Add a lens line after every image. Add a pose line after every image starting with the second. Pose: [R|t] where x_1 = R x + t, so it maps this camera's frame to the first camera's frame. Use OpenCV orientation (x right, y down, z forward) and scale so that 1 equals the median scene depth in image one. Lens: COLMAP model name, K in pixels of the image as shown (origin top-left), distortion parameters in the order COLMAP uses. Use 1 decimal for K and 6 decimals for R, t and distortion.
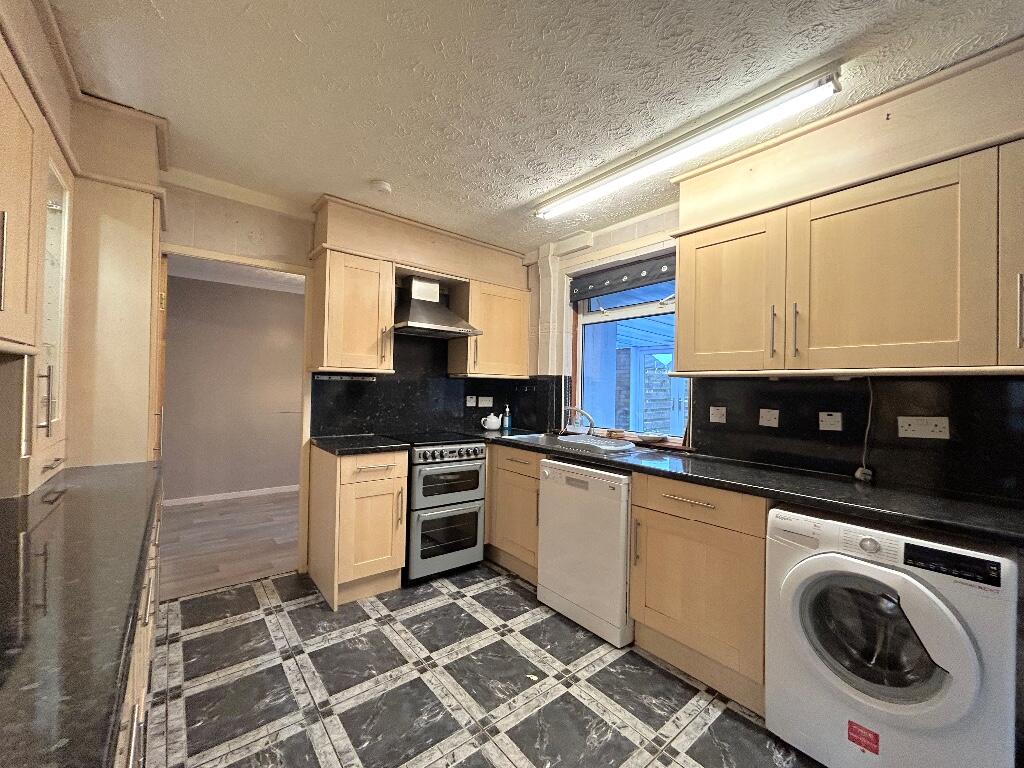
lens RADIAL K [[414.8, 0, 509.3], [0, 414.8, 383.6], [0, 0, 1]] dist [-0.001939, 0.002075]
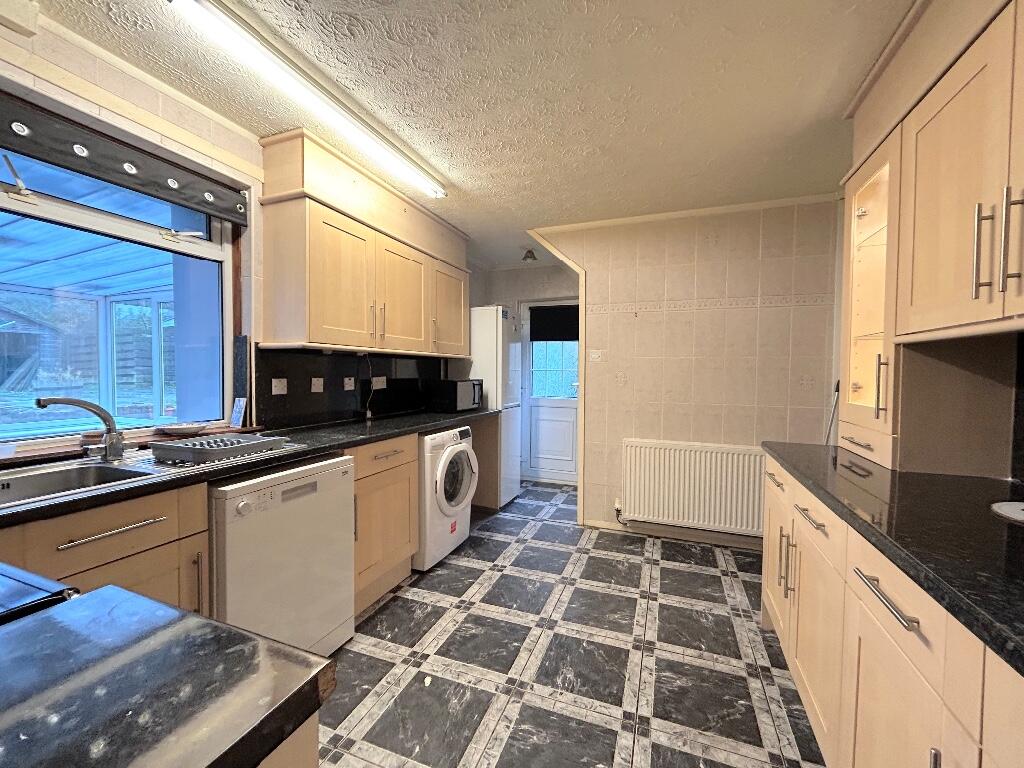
lens RADIAL K [[414.8, 0, 509.8], [0, 414.8, 383.3], [0, 0, 1]] dist [-0.001939, 0.002075]
pose [[-0.489420, -0.051384, 0.870533, -0.619651], [-0.027849, 0.998674, 0.043290, 0.009721], [-0.871603, -0.003057, -0.490202, 1.013683]]
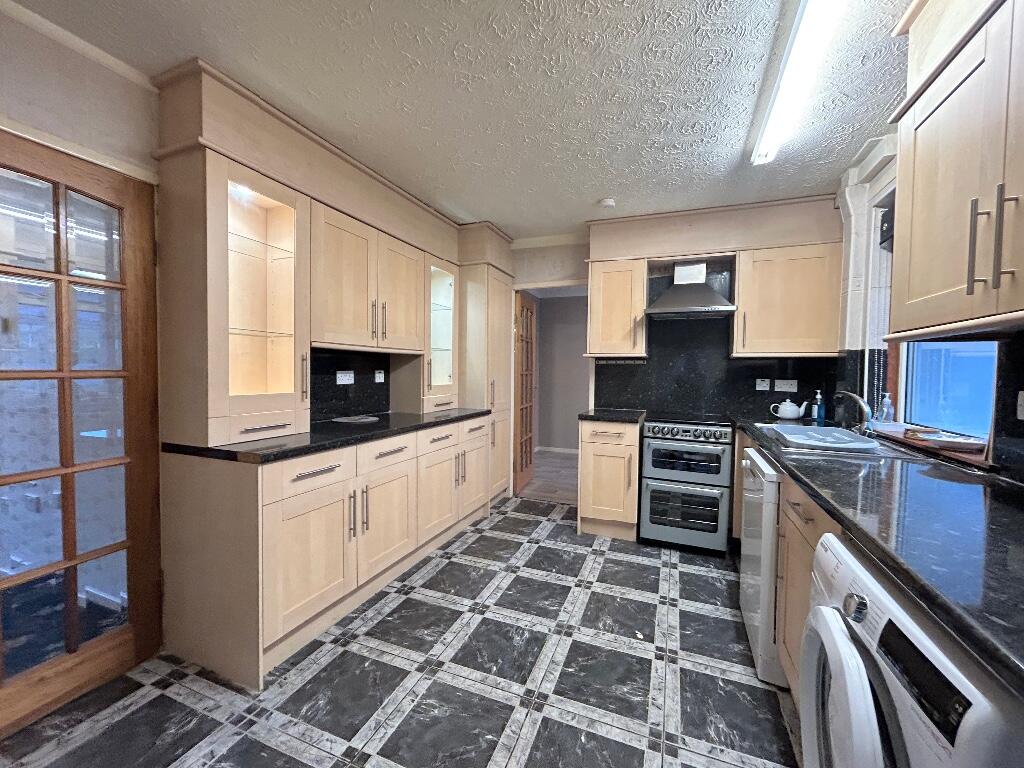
lens RADIAL K [[414.8, 0, 514.5], [0, 414.8, 383.5], [0, 0, 1]] dist [-0.001939, 0.002075]
pose [[0.489184, 0.011365, -0.872107, 0.645898], [0.008276, 0.999810, 0.017671, 0.031167], [0.872142, -0.015862, 0.488996, 0.163027]]
